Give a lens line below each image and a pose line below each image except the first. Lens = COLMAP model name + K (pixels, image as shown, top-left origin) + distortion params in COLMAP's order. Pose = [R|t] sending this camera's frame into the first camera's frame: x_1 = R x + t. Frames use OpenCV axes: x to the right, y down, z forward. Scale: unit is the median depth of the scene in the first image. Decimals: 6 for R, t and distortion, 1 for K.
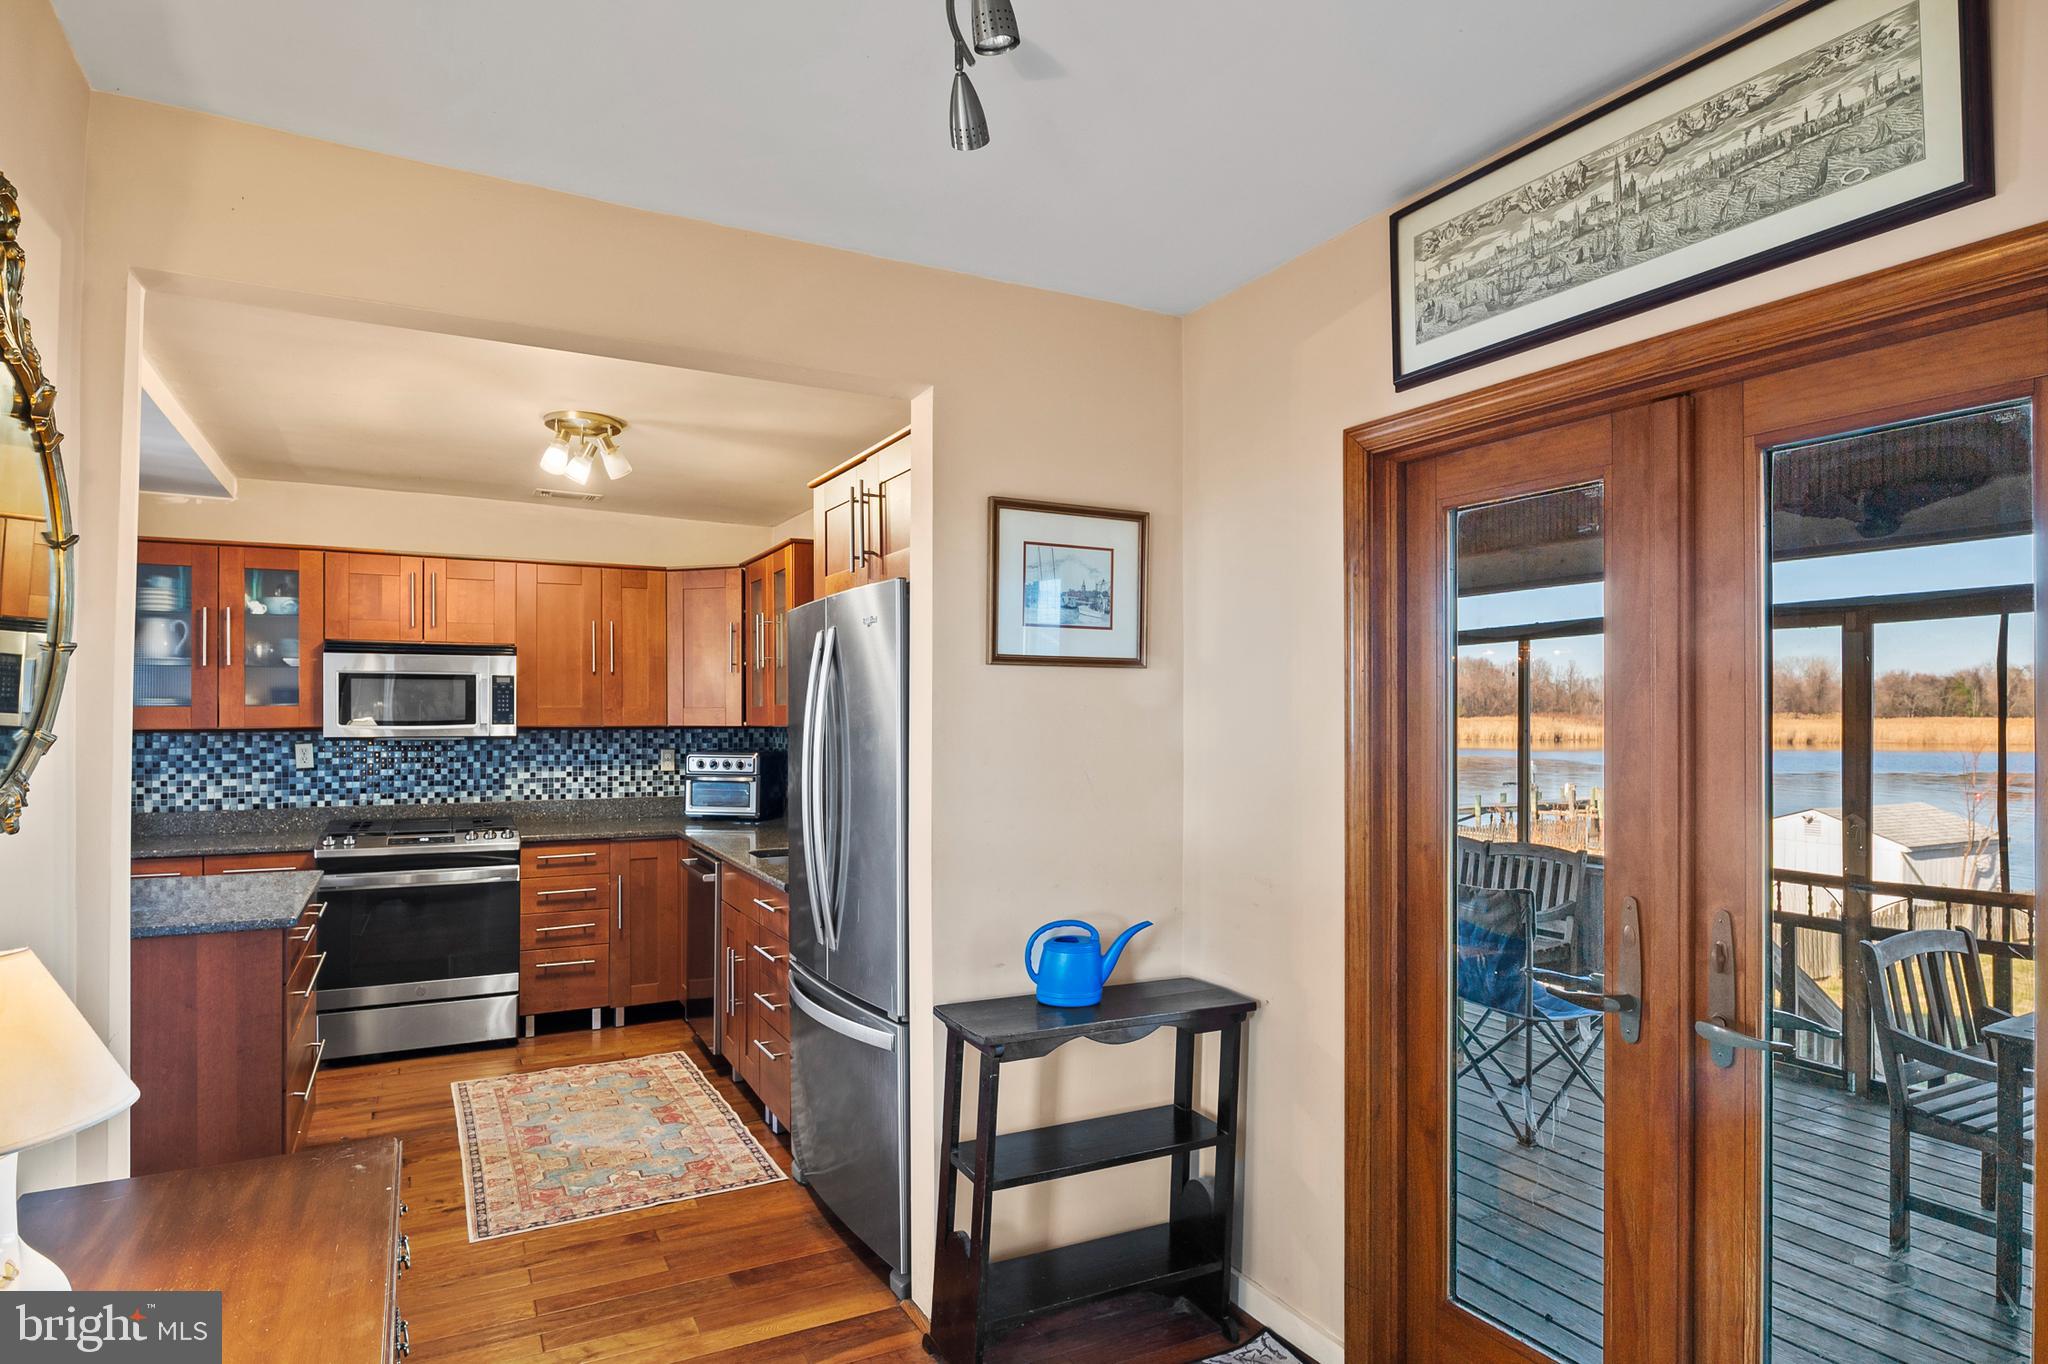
lens RADIAL K [[1117.2, 0, 1024.2], [0, 1117.2, 711.9], [0, 0, 1]] dist [-0.004314, -0.002360]
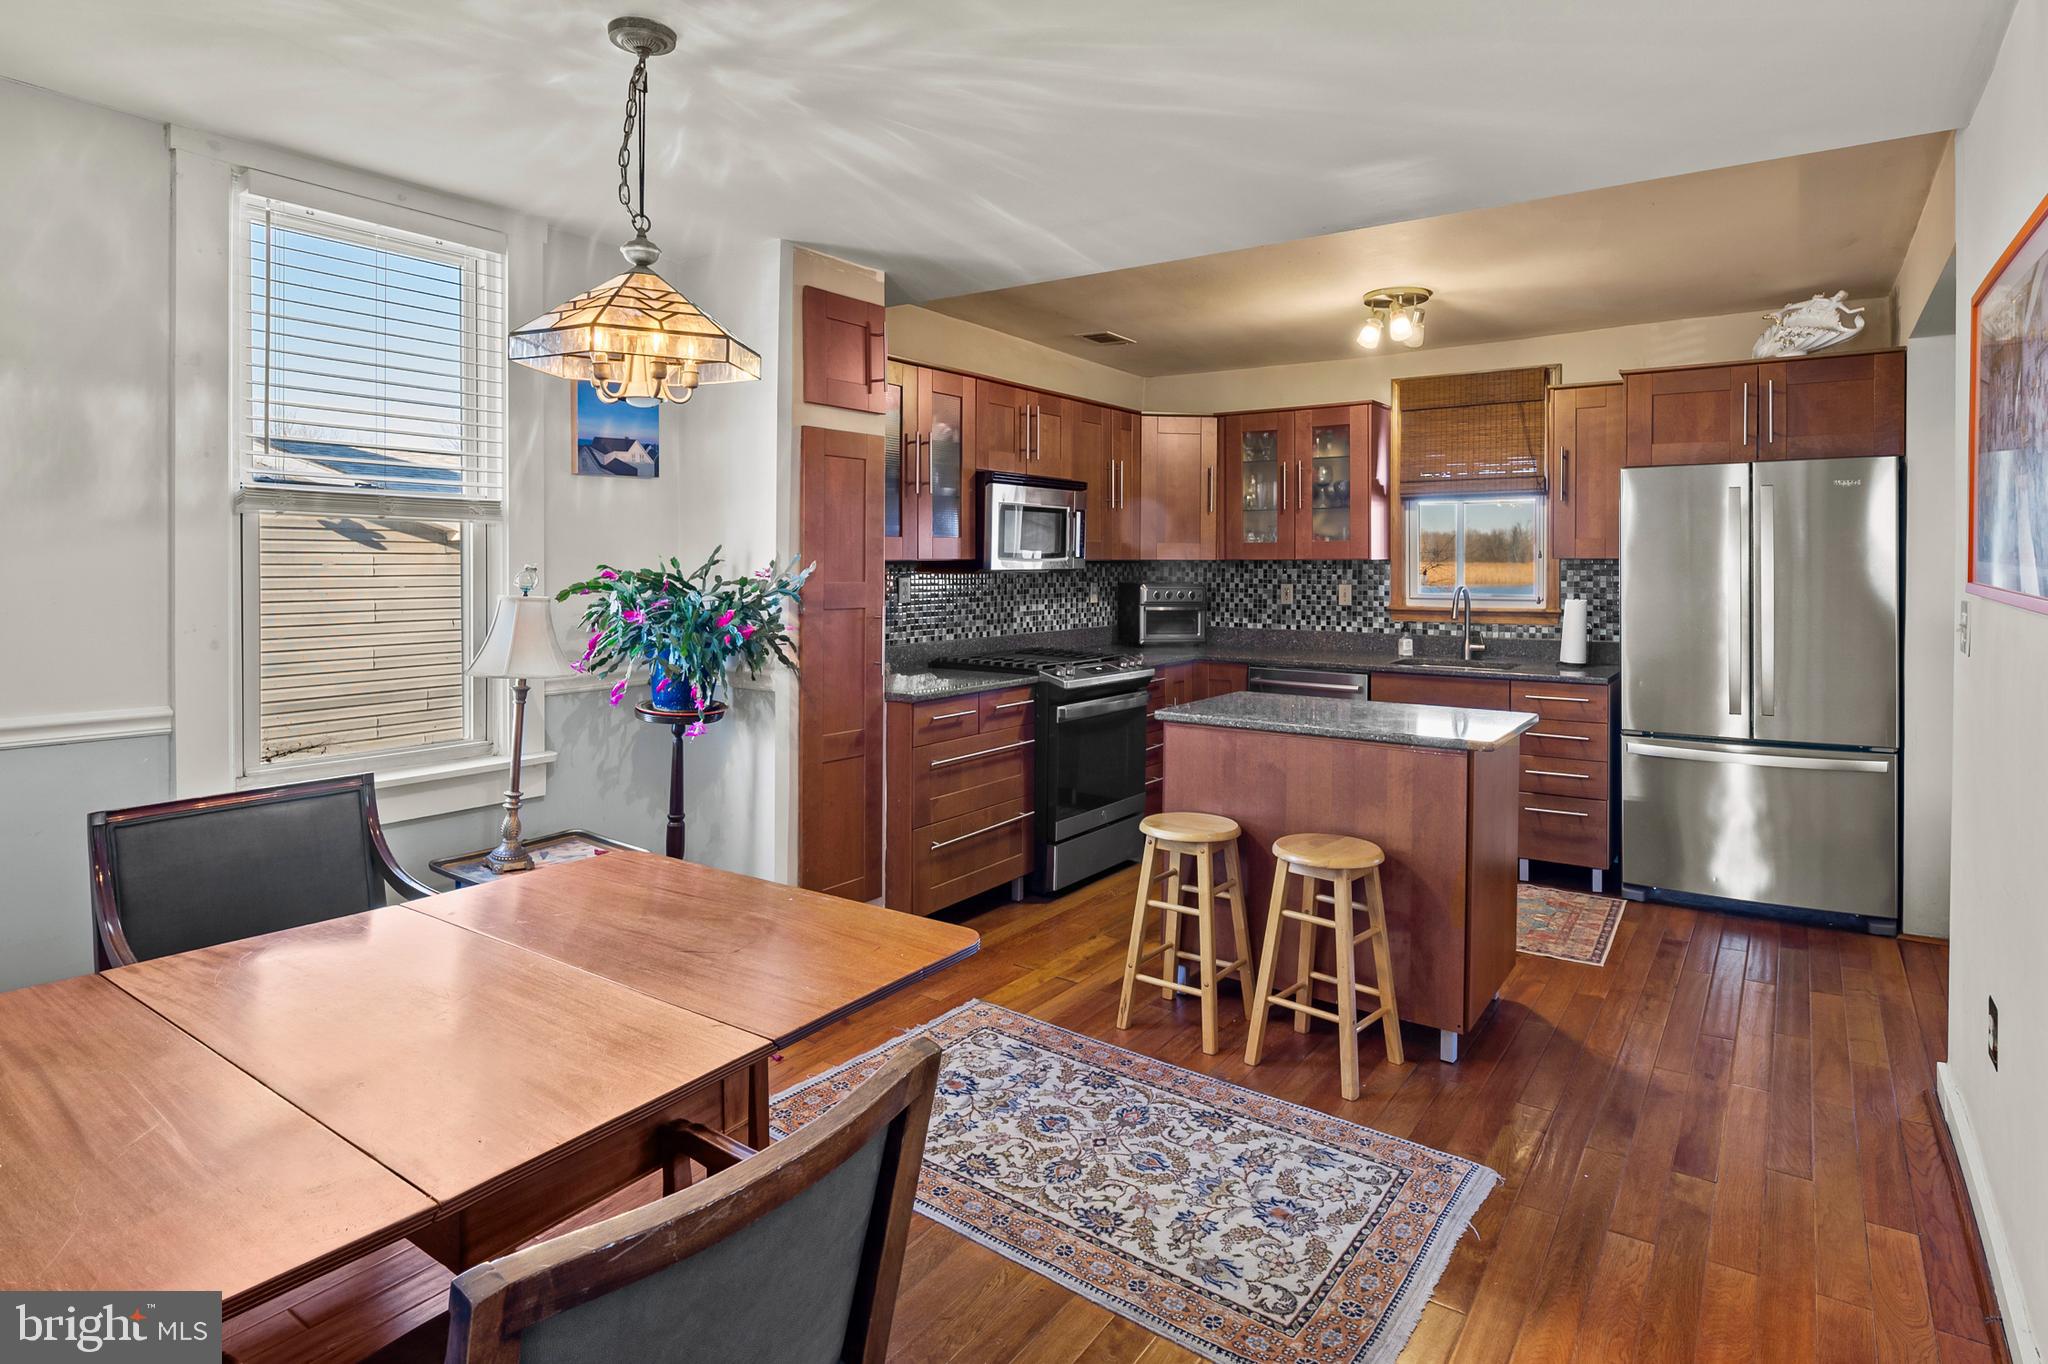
lens RADIAL K [[1102.7, 0, 1021.5], [0, 1102.7, 566.3], [0, 0, 1]] dist [-0.004847, -0.000787]
pose [[0.890437, -0.000520, 0.455107, -0.965496], [-0.004115, 0.999949, 0.009193, 0.009970], [-0.455089, -0.010058, 0.890389, 0.116171]]
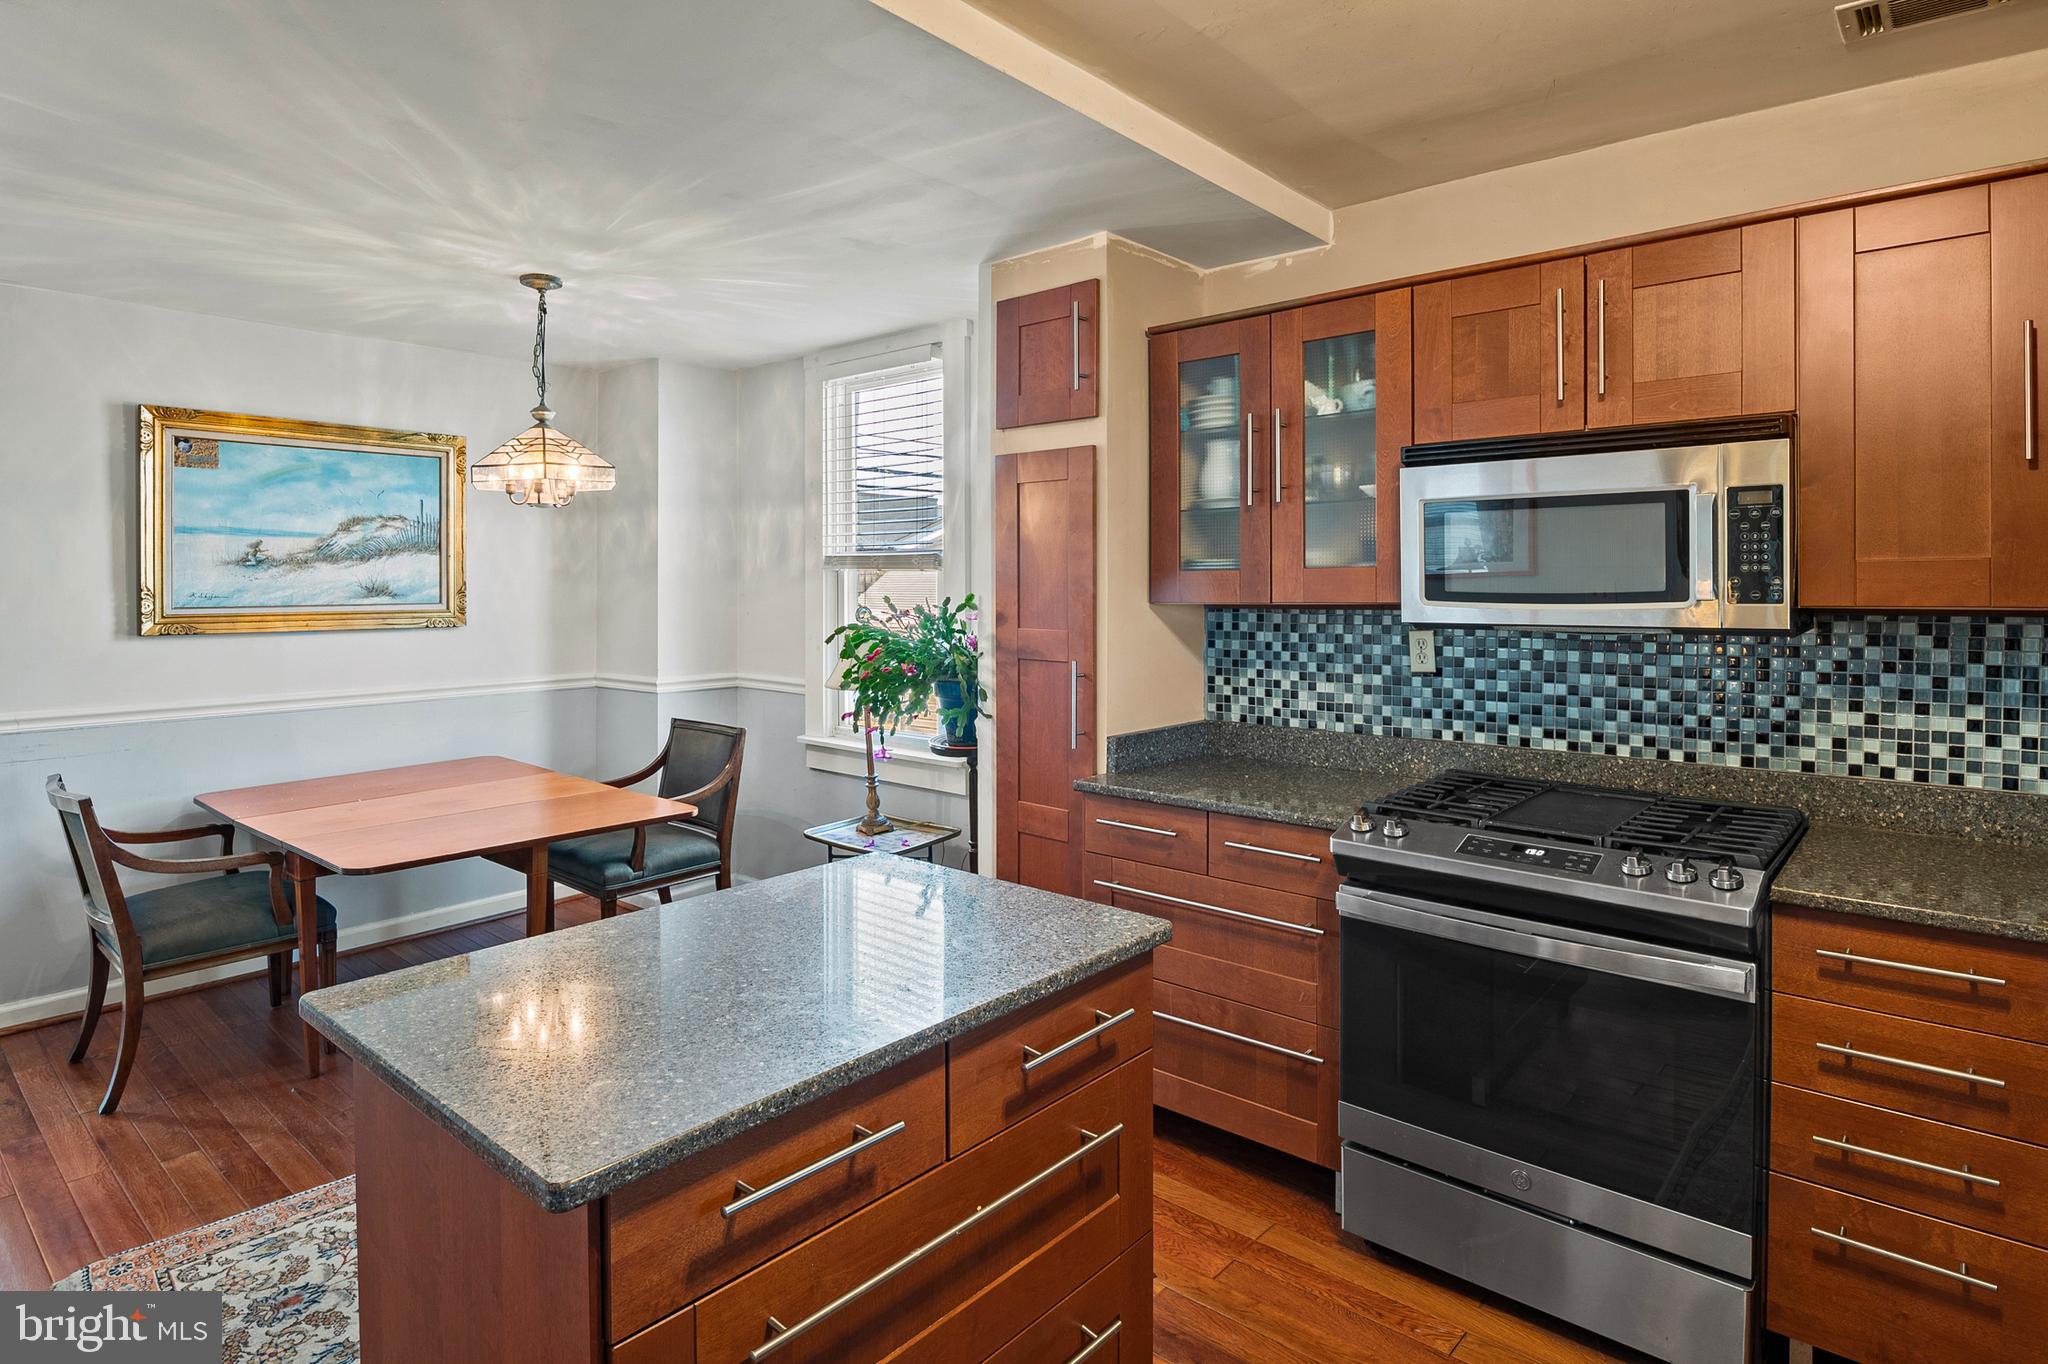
lens RADIAL K [[1108.0, 0, 1012.6], [0, 1108.0, 594.5], [0, 0, 1]] dist [-0.004780, -0.003364]
pose [[0.350847, 0.005737, -0.936415, -0.170574], [0.005646, 0.999950, 0.008241, 0.003337], [0.936416, -0.008179, 0.350797, 0.580744]]
